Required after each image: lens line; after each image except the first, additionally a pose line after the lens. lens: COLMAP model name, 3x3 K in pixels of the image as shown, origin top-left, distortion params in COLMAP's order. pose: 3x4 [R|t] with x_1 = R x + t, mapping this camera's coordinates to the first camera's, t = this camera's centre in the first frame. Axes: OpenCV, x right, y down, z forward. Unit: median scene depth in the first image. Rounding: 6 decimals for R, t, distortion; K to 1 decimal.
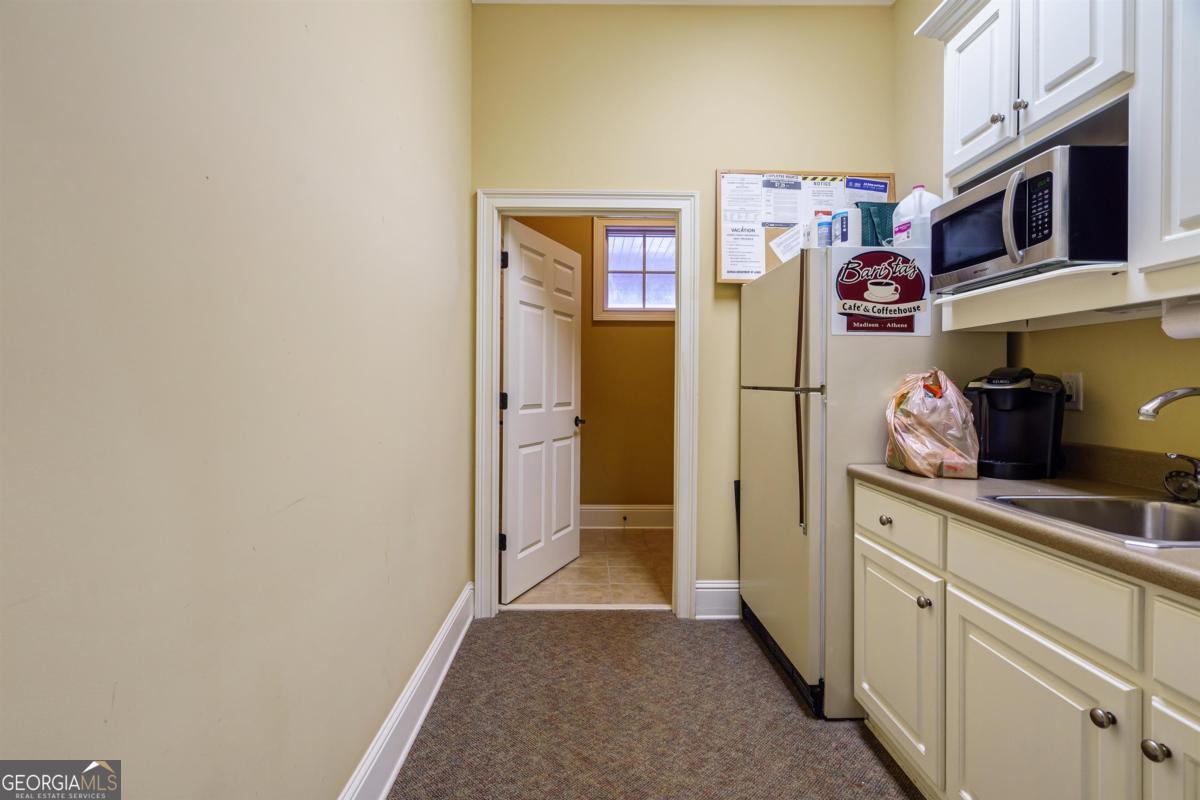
lens RADIAL K [[554.1, 0, 599.1], [0, 554.1, 376.0], [0, 0, 1]] dist [0.001039, 0.001238]
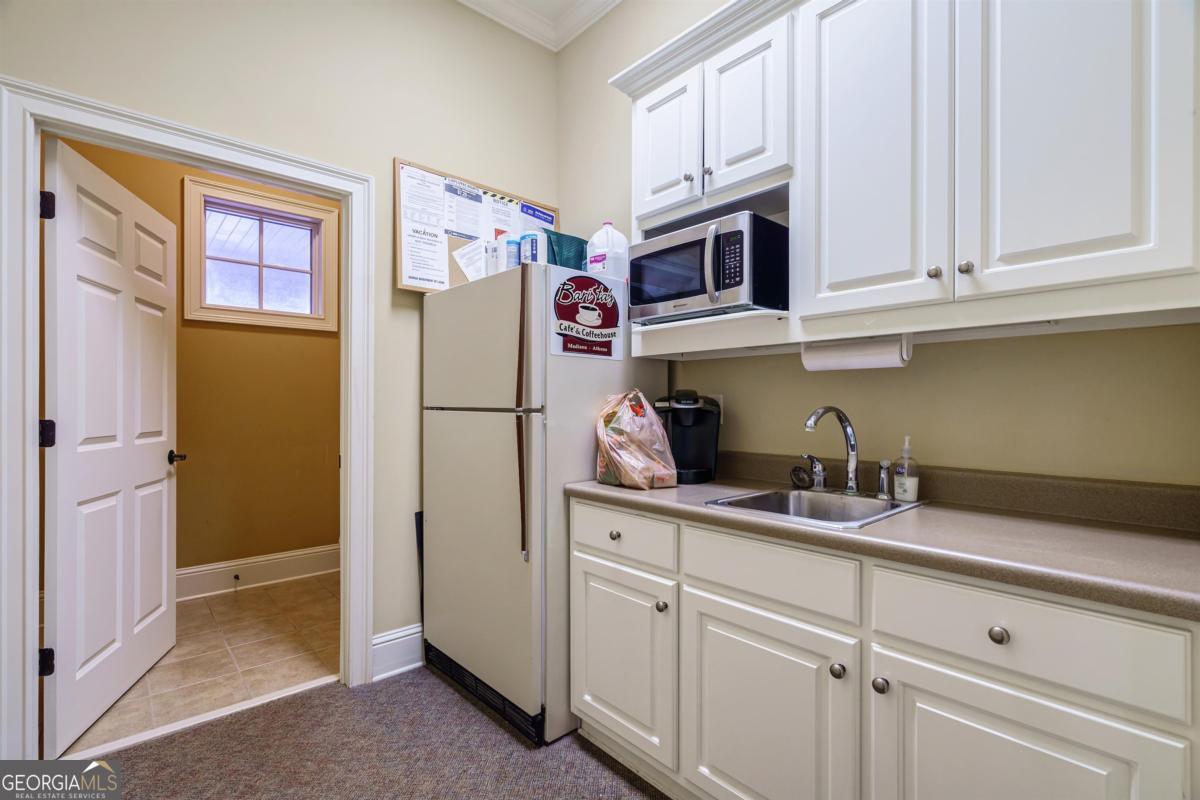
lens RADIAL K [[543.7, 0, 600.0], [0, 543.7, 400.0], [0, 0, 1]] dist [-0.004751, 0.000740]
pose [[0.757656, 0.000301, 0.652654, -0.139090], [-0.006247, 0.999957, 0.006791, -0.000310], [-0.652625, -0.009223, 0.757625, 0.198900]]
